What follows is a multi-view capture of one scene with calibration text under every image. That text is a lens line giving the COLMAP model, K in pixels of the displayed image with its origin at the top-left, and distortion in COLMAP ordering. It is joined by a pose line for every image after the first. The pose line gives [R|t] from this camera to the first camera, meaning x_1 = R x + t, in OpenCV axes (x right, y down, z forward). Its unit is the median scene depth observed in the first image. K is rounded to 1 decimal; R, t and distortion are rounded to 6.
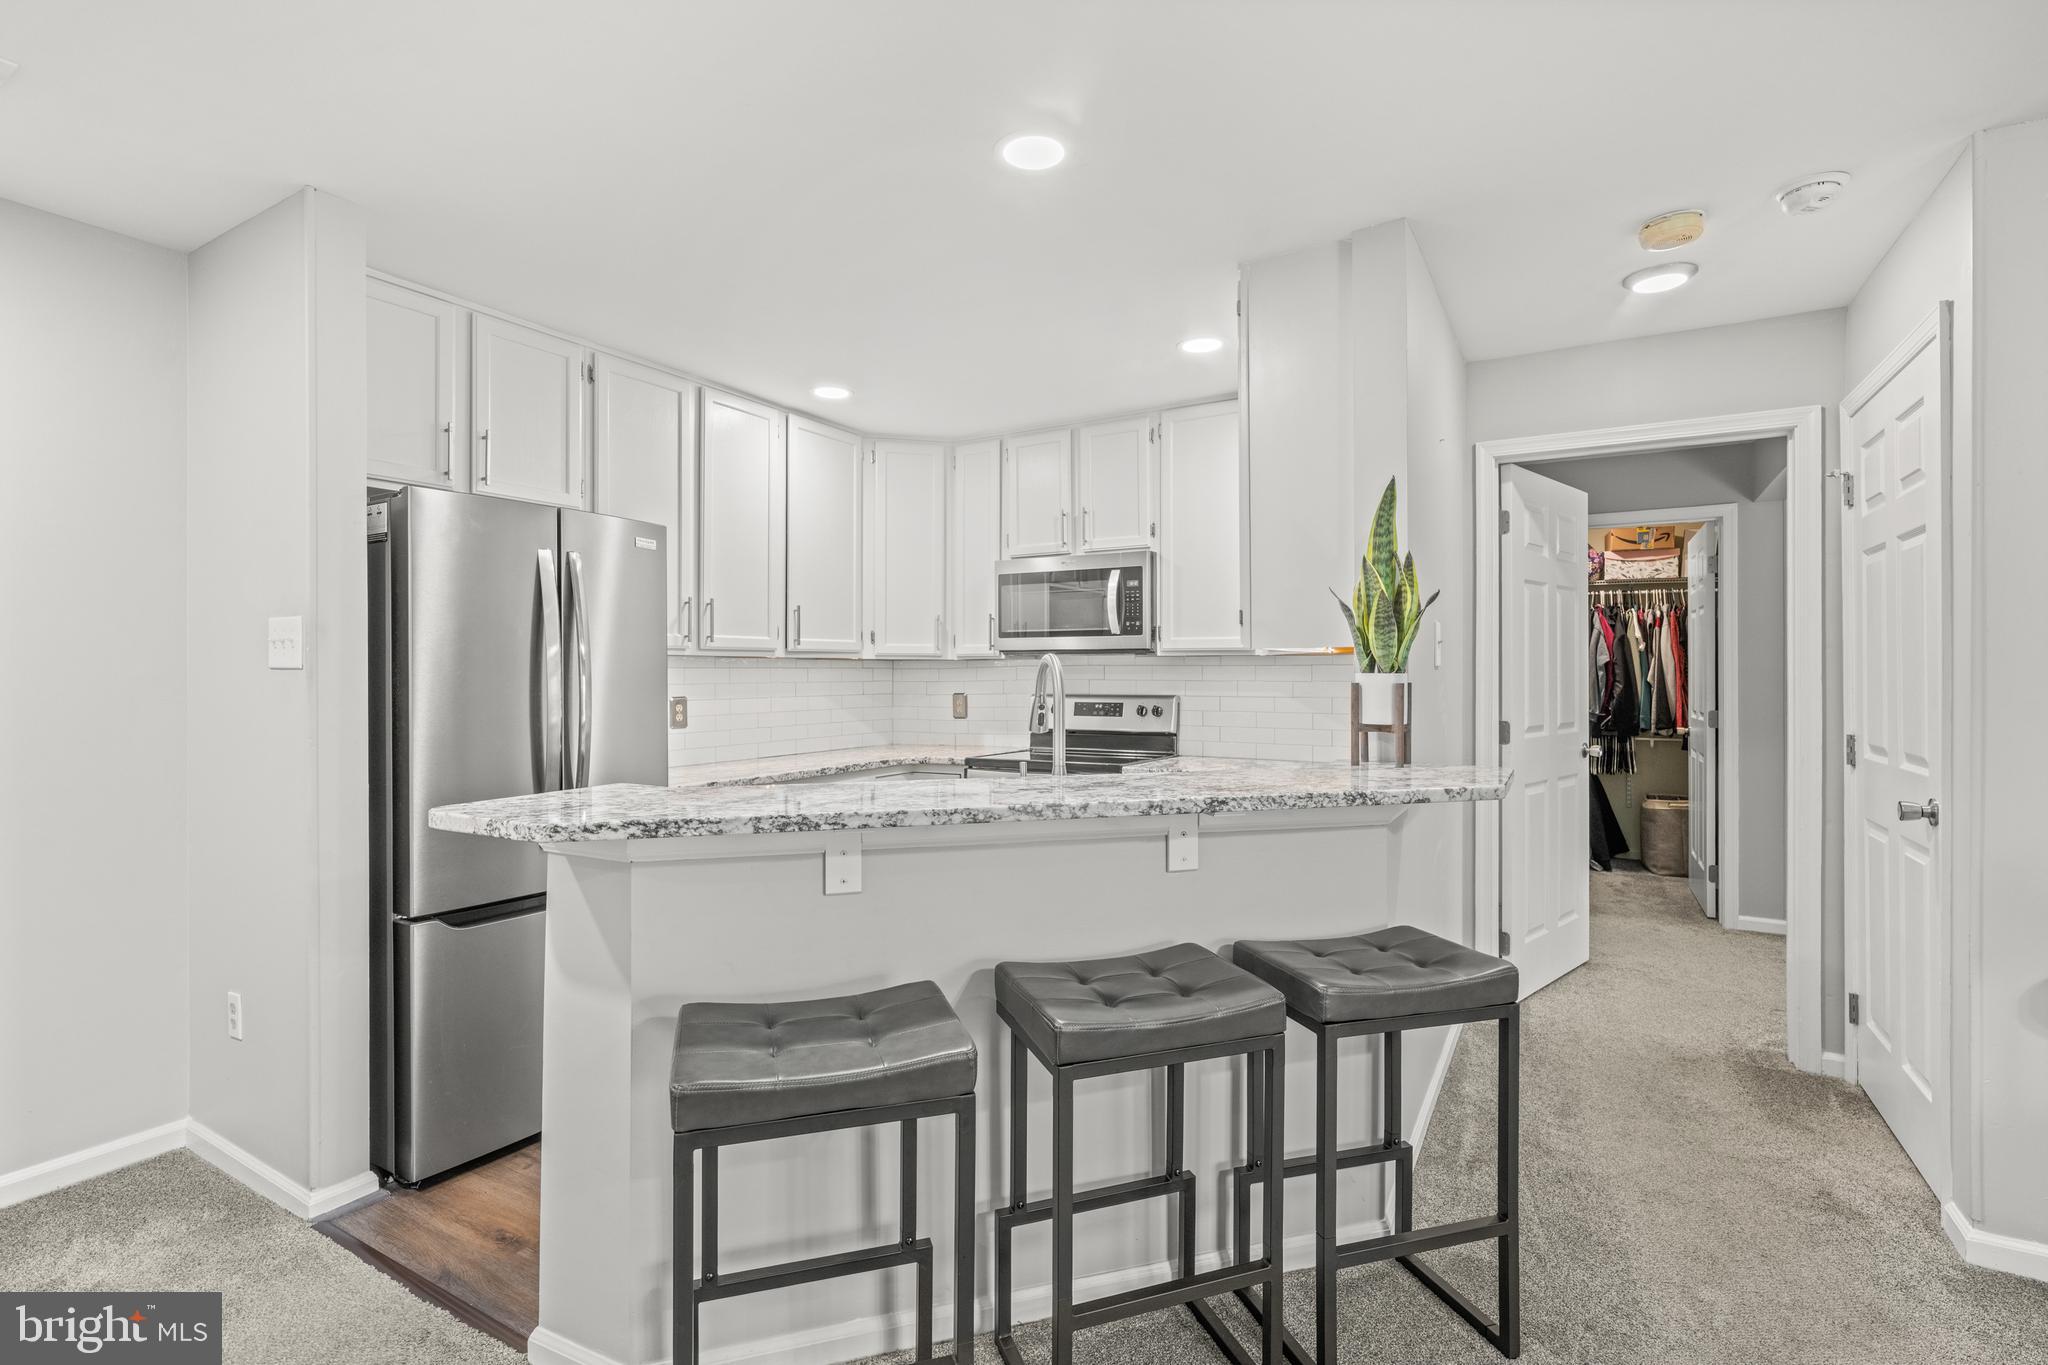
lens RADIAL K [[964.7, 0, 1018.9], [0, 964.7, 673.2], [0, 0, 1]] dist [-0.002562, -0.000080]
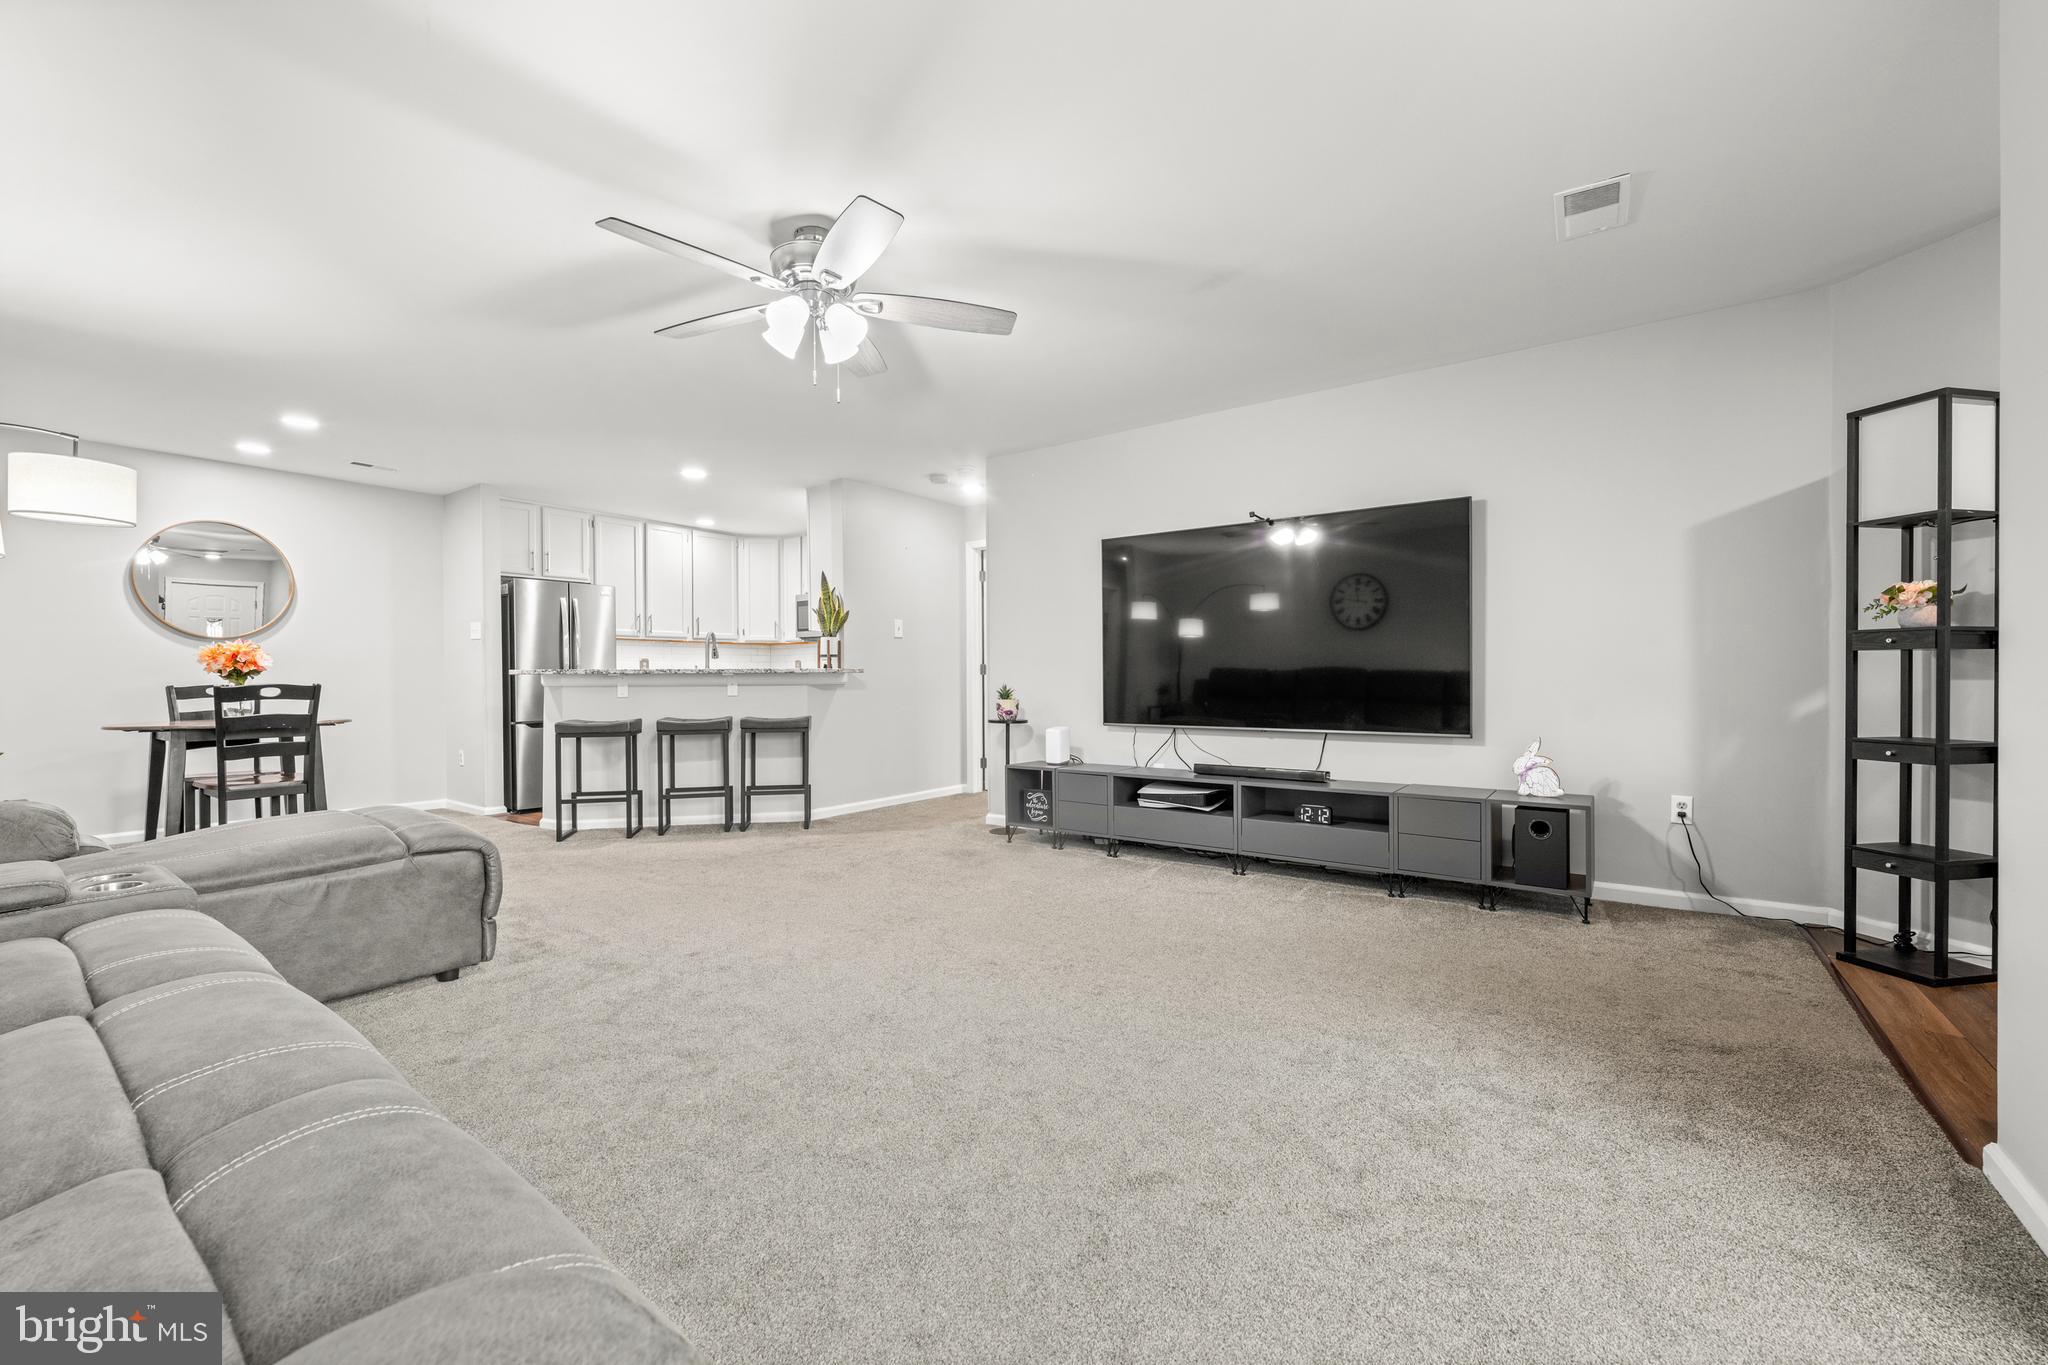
lens RADIAL K [[832.6, 0, 1014.8], [0, 832.6, 684.5], [0, 0, 1]] dist [-0.002289, 0.000455]
pose [[0.996347, -0.006349, -0.085166, 0.807813], [0.006896, 0.999957, 0.006131, 0.094340], [0.085124, -0.006696, 0.996348, -1.028463]]
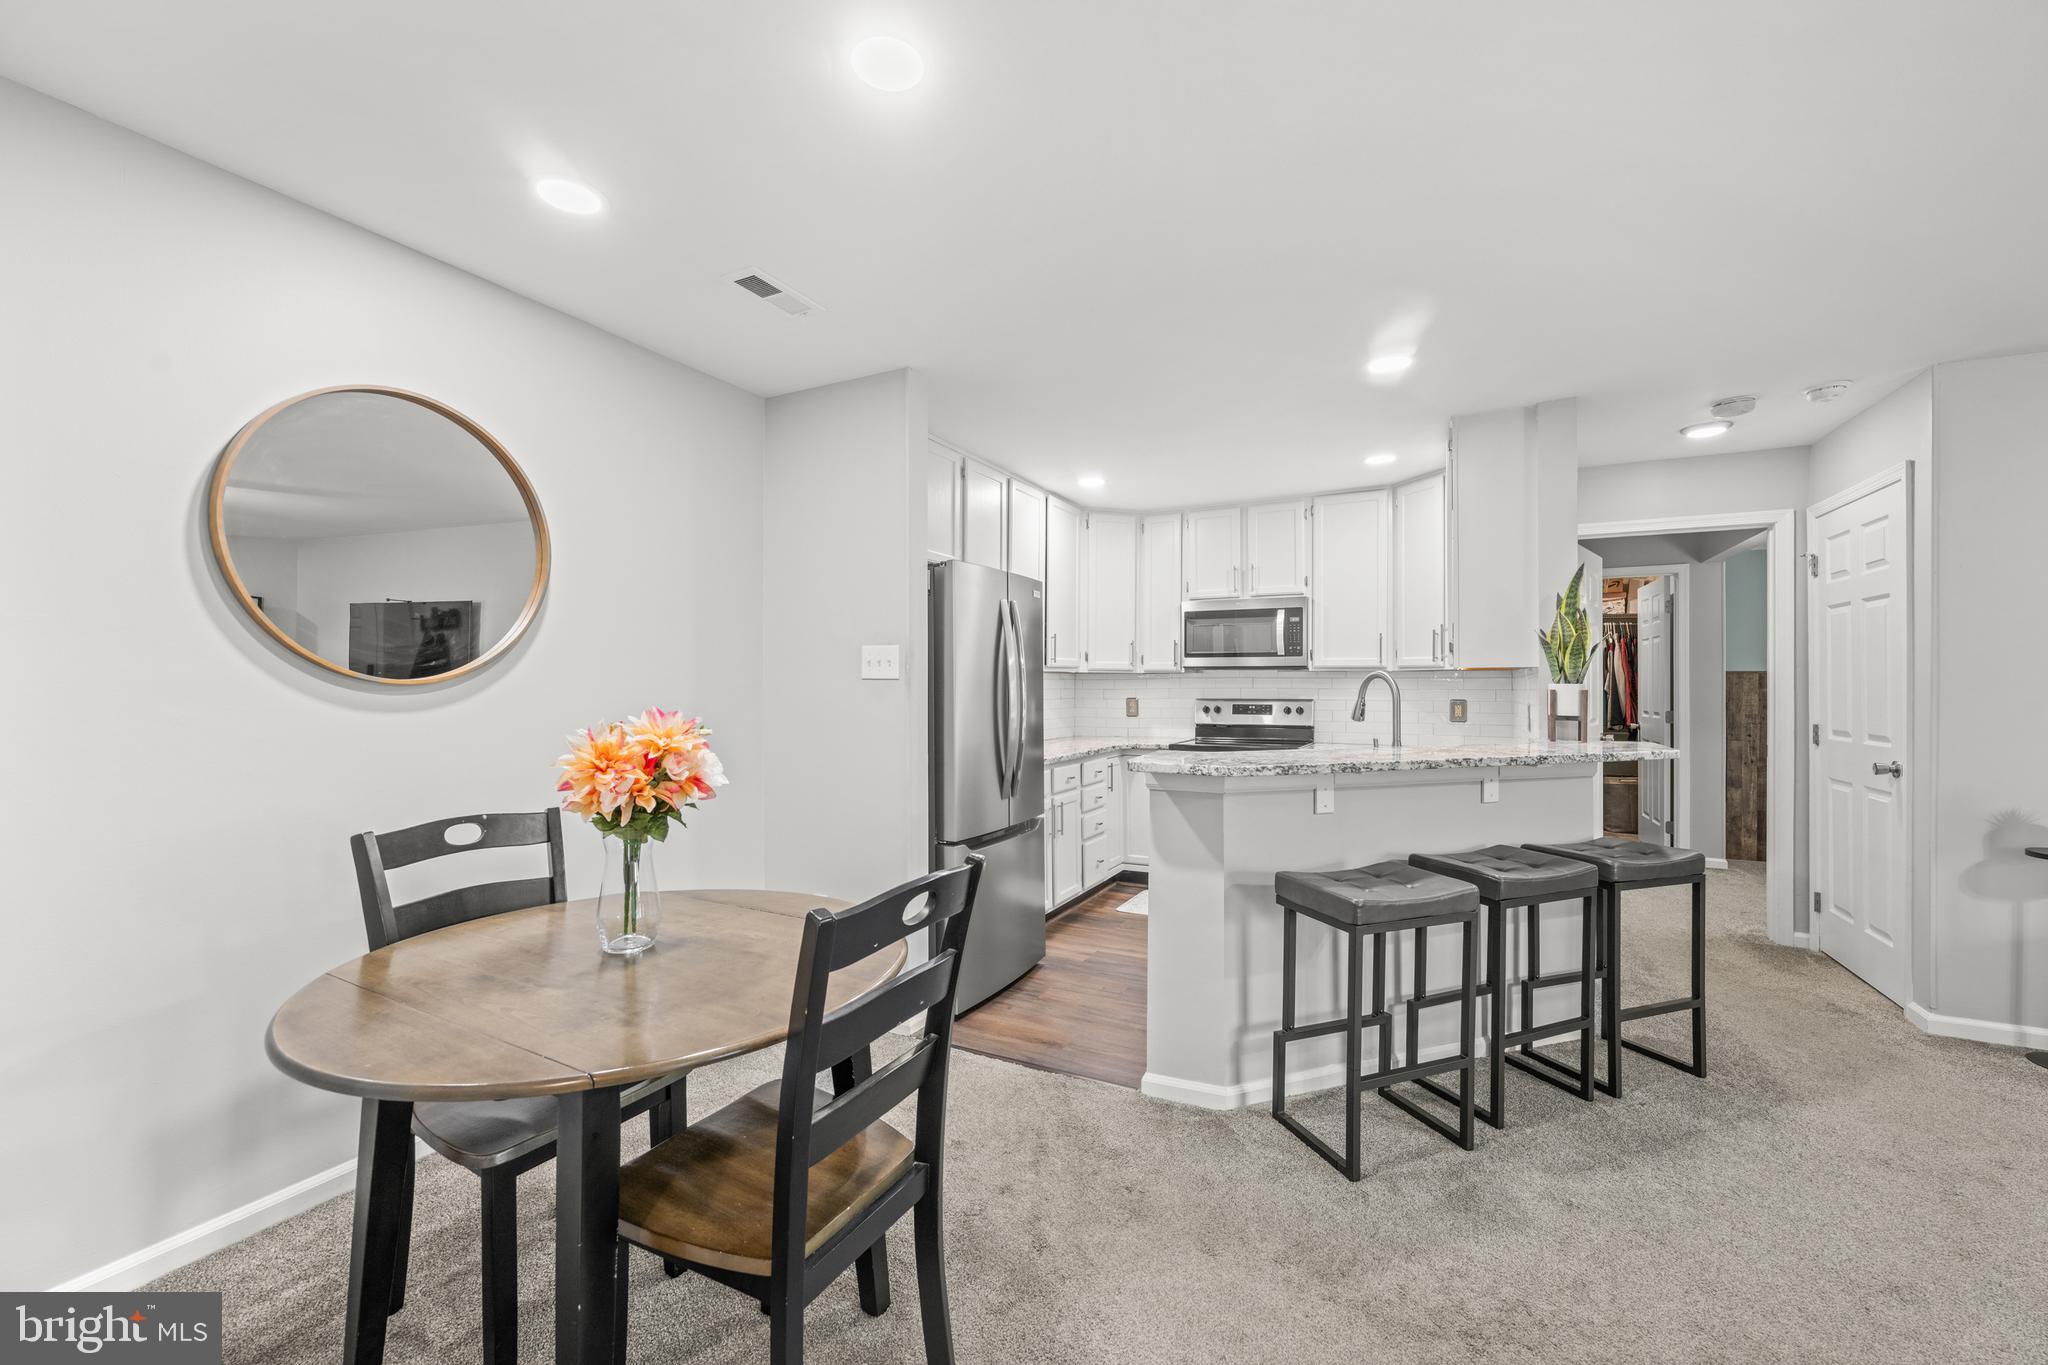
lens RADIAL K [[832.6, 0, 1015.7], [0, 832.6, 682.7], [0, 0, 1]] dist [-0.002289, 0.000455]
pose [[0.998610, 0.002317, 0.052660, -0.430994], [-0.002298, 0.999997, -0.000439, 0.000585], [-0.052661, 0.000318, 0.998612, -0.231962]]
